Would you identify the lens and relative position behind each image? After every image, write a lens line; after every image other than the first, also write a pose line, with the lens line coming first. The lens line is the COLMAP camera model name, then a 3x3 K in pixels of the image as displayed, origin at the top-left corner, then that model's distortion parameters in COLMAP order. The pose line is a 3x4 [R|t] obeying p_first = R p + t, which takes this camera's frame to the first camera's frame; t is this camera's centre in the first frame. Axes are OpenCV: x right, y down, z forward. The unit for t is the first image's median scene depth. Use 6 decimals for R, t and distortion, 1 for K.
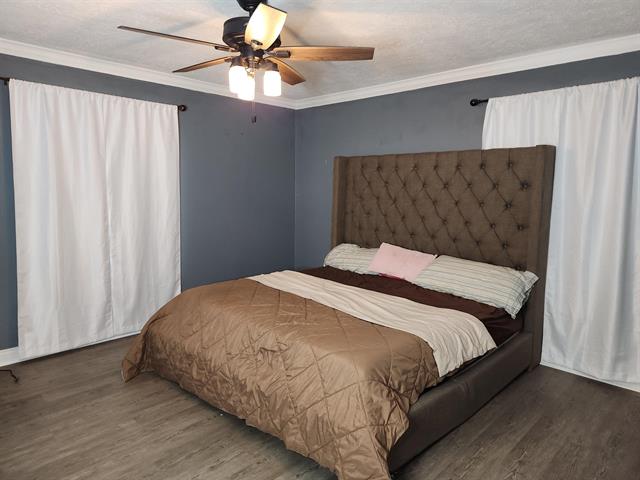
lens RADIAL K [[426.7, 0, 319.9], [0, 426.7, 232.8], [0, 0, 1]] dist [0.074338, -0.059880]
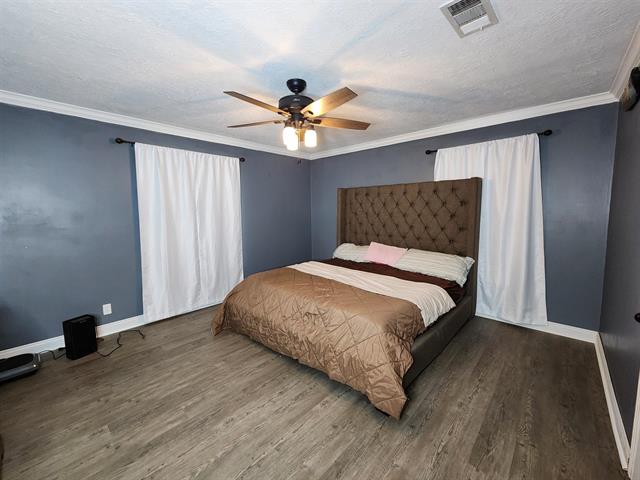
lens RADIAL K [[261.3, 0, 321.8], [0, 261.3, 235.7], [0, 0, 1]] dist [0.000641, -0.000512]
pose [[0.999369, -0.026421, 0.023747, -0.072713], [0.026636, 0.999607, -0.008789, 0.005068], [-0.023505, 0.009415, 0.999679, 0.055242]]
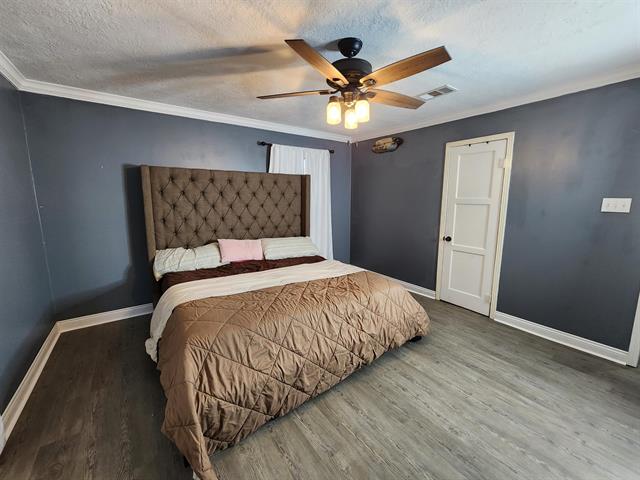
lens RADIAL K [[261.3, 0, 321.8], [0, 261.3, 235.7], [0, 0, 1]] dist [0.000641, -0.000512]
pose [[0.178090, -0.159271, 0.971039, -0.694041], [0.109988, 0.983852, 0.141201, -0.080576], [-0.977848, 0.081656, 0.192732, 0.686931]]
